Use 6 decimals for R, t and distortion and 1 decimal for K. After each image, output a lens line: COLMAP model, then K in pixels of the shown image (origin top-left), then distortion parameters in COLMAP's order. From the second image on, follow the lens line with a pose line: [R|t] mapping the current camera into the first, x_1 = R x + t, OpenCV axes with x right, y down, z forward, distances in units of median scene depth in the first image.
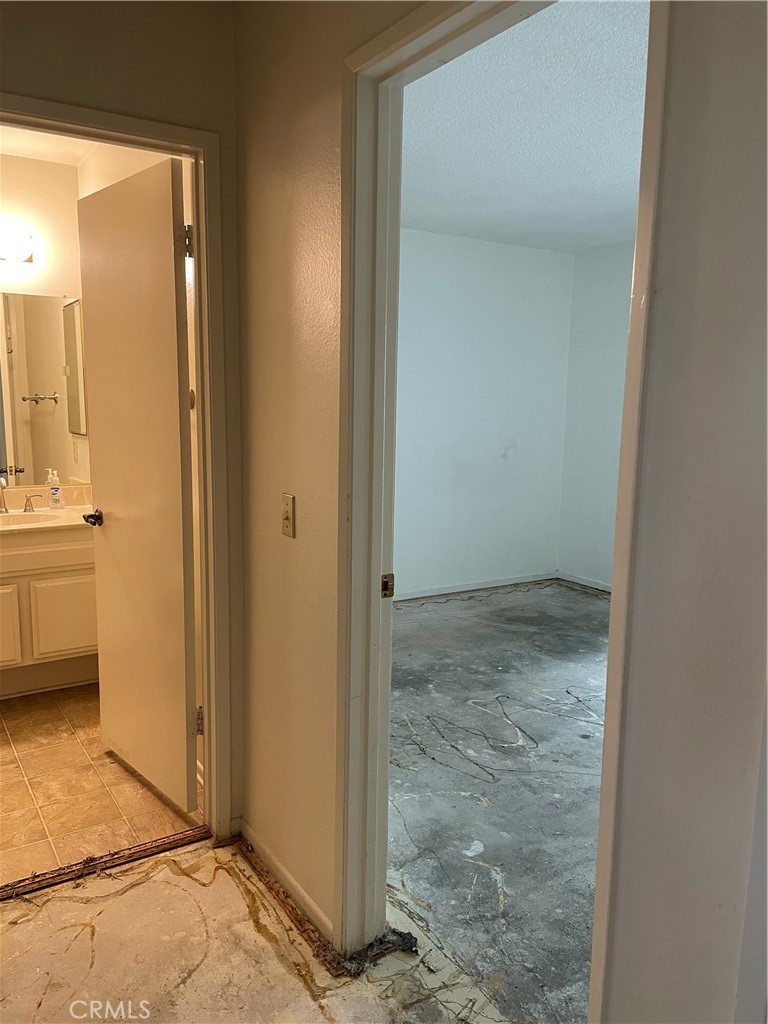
lens RADIAL K [[771.8, 0, 376.4], [0, 771.8, 517.3], [0, 0, 1]] dist [0.043638, -0.064752]
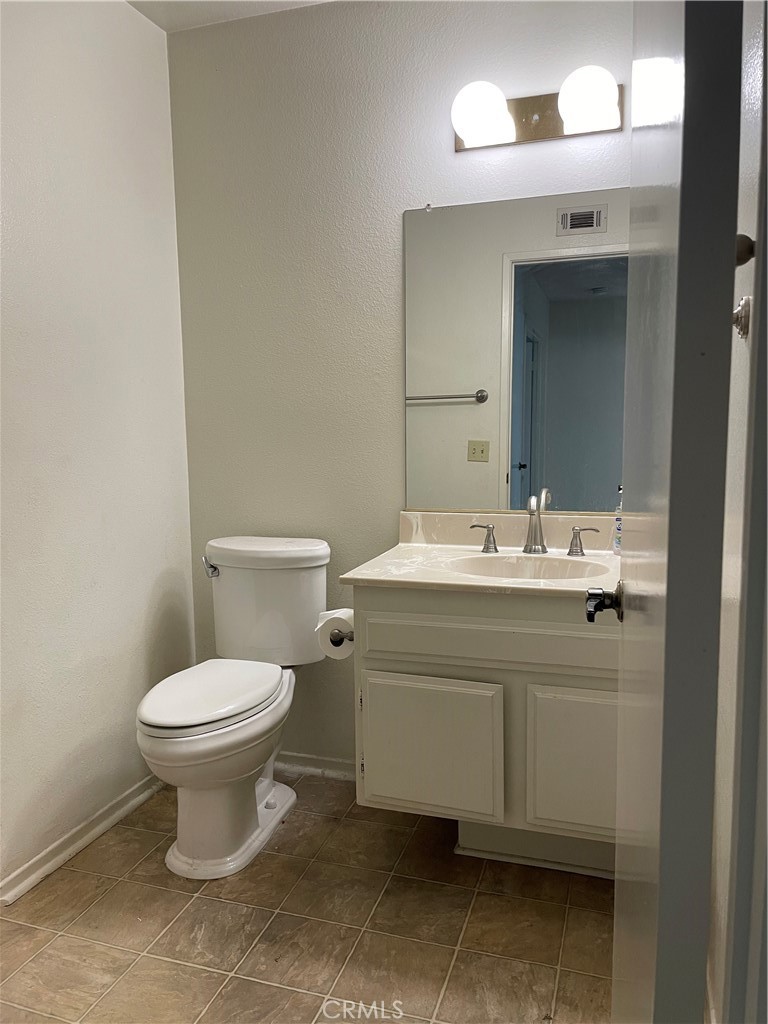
lens RADIAL K [[771.8, 0, 384.7], [0, 771.8, 513.3], [0, 0, 1]] dist [0.043638, -0.064752]
pose [[0.643768, 0.067810, -0.762210, -0.100229], [-0.101923, 0.994789, 0.002417, -0.028363], [0.758402, 0.076130, 0.647325, 0.553879]]
